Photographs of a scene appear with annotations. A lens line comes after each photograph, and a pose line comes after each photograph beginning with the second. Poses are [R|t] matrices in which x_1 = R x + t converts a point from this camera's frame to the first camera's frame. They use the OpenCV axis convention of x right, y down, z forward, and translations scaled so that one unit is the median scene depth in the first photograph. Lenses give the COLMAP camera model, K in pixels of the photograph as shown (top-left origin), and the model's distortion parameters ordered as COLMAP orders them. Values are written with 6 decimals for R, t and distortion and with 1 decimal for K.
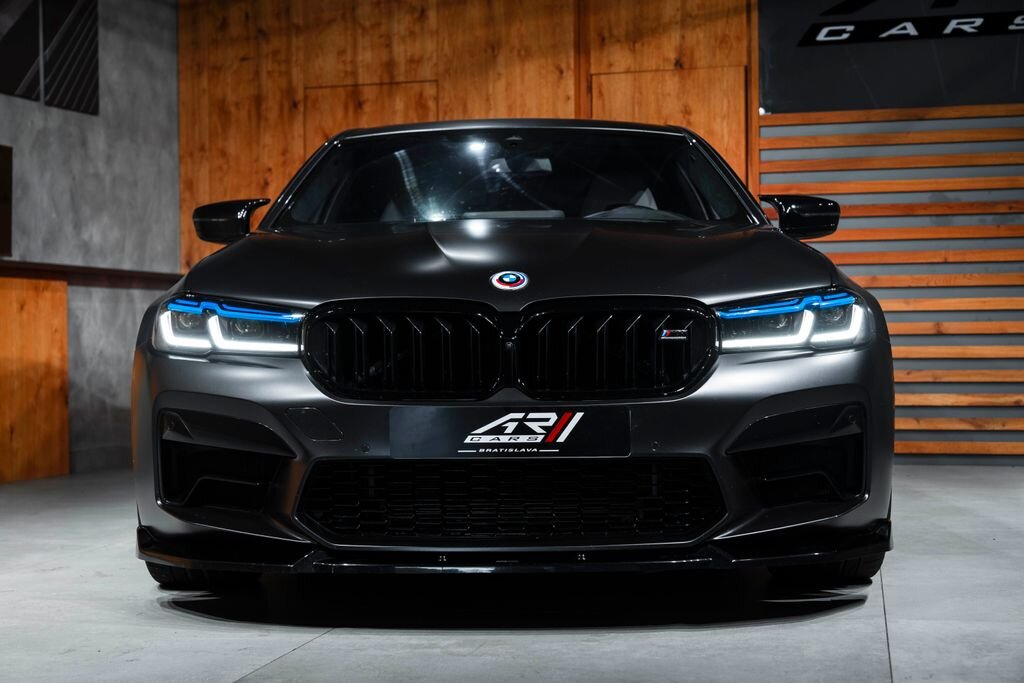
lens RADIAL K [[1775.6, 0, 505.6], [0, 1775.6, 371.2], [0, 0, 1]] dist [-0.035058, 0.000000]
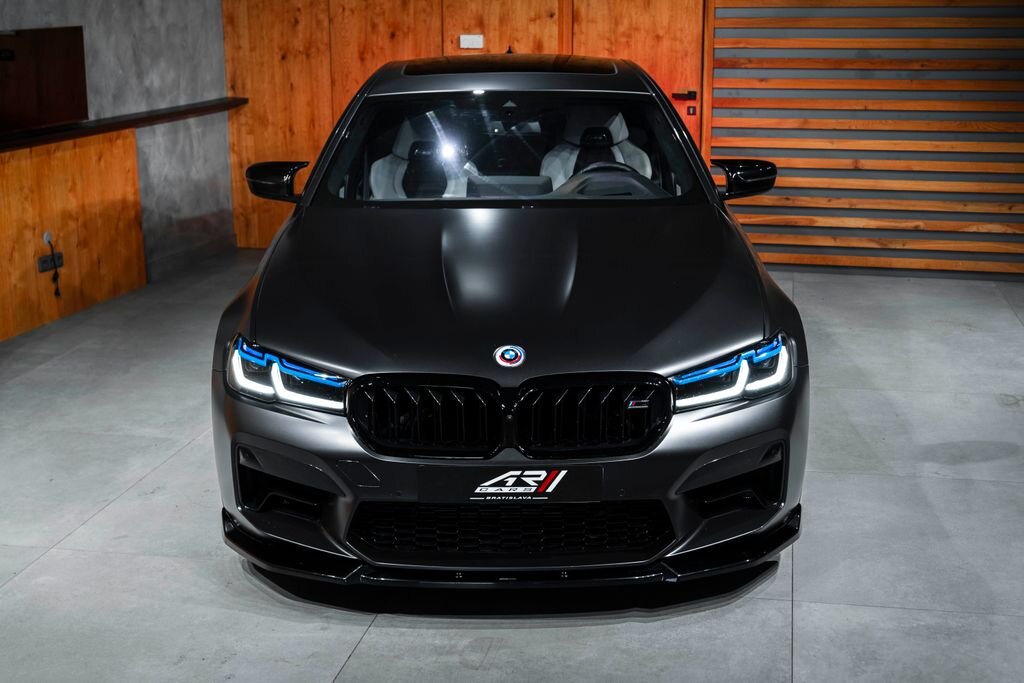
lens RADIAL K [[1469.6, 0, 506.4], [0, 1469.6, 387.5], [0, 0, 1]] dist [-0.031414, 0.000000]
pose [[0.999962, -0.000874, 0.008663, -0.008755], [-0.001453, 0.964241, 0.265023, -0.293492], [-0.008585, -0.265026, 0.964203, -0.014524]]
